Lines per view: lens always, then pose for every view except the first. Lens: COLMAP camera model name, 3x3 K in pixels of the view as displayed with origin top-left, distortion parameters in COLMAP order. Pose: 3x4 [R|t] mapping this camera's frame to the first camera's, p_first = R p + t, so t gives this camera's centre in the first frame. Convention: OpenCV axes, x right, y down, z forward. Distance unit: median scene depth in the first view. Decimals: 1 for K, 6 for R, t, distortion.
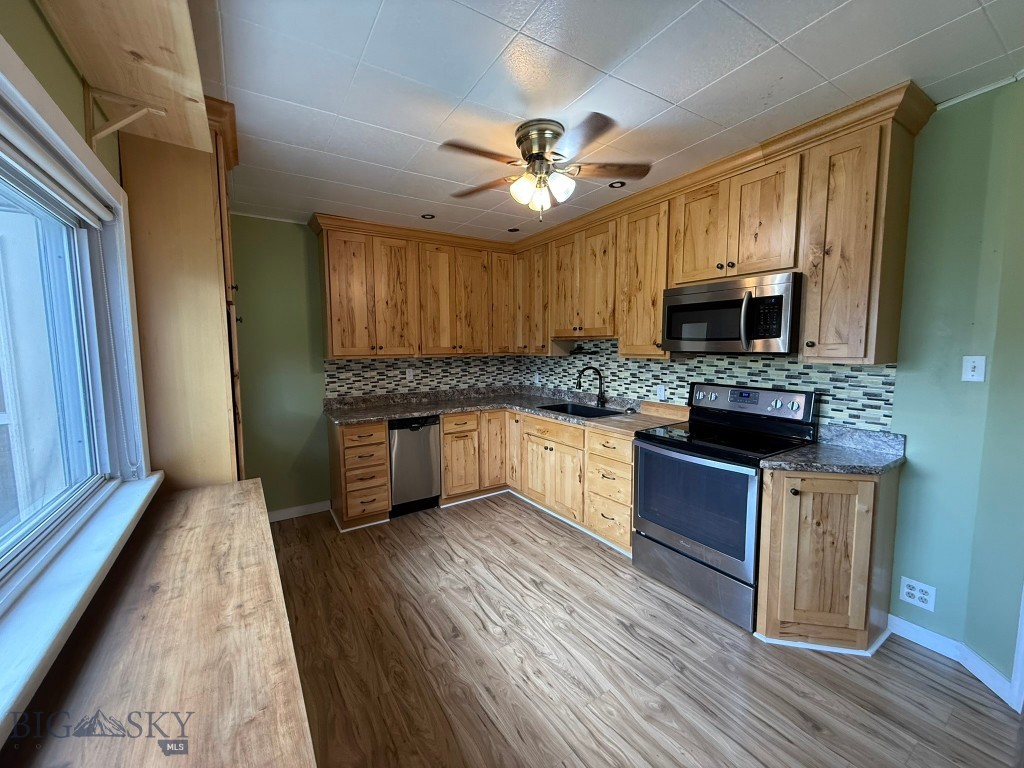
lens RADIAL K [[408.2, 0, 510.2], [0, 408.2, 383.3], [0, 0, 1]] dist [0.000421, -0.000614]
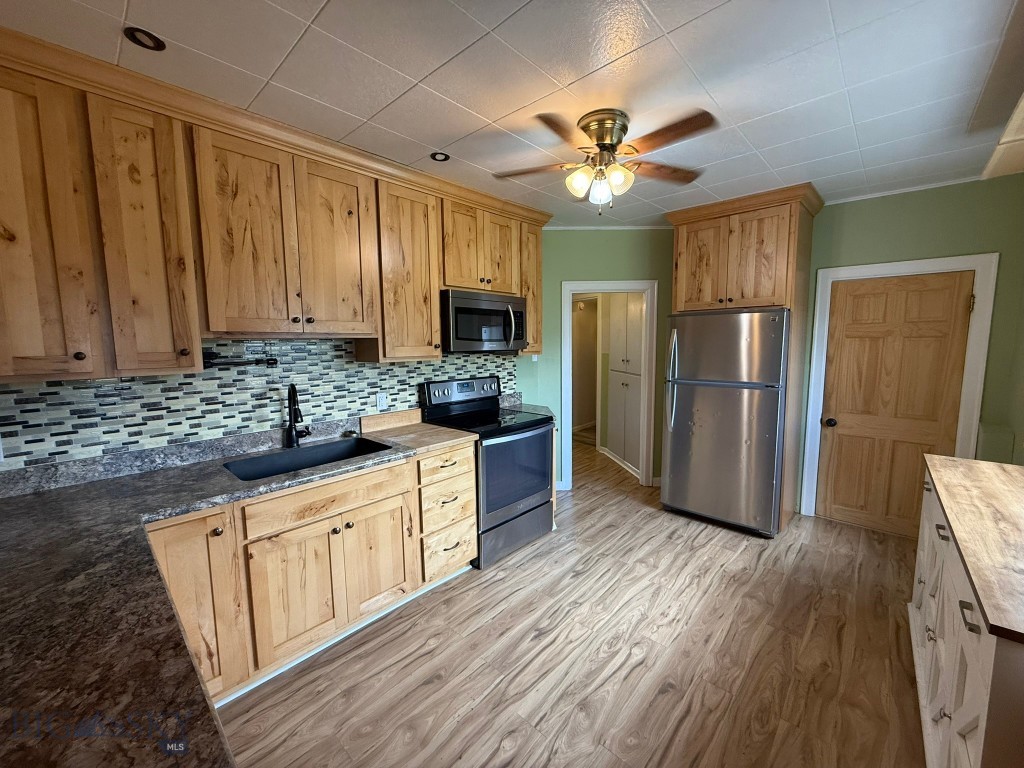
lens RADIAL K [[408.2, 0, 510.2], [0, 408.2, 383.3], [0, 0, 1]] dist [0.000421, -0.000614]
pose [[-0.247939, -0.082372, 0.965267, -0.650242], [0.109463, 0.987616, 0.112396, -0.102131], [-0.962572, 0.133529, -0.235851, 1.150535]]
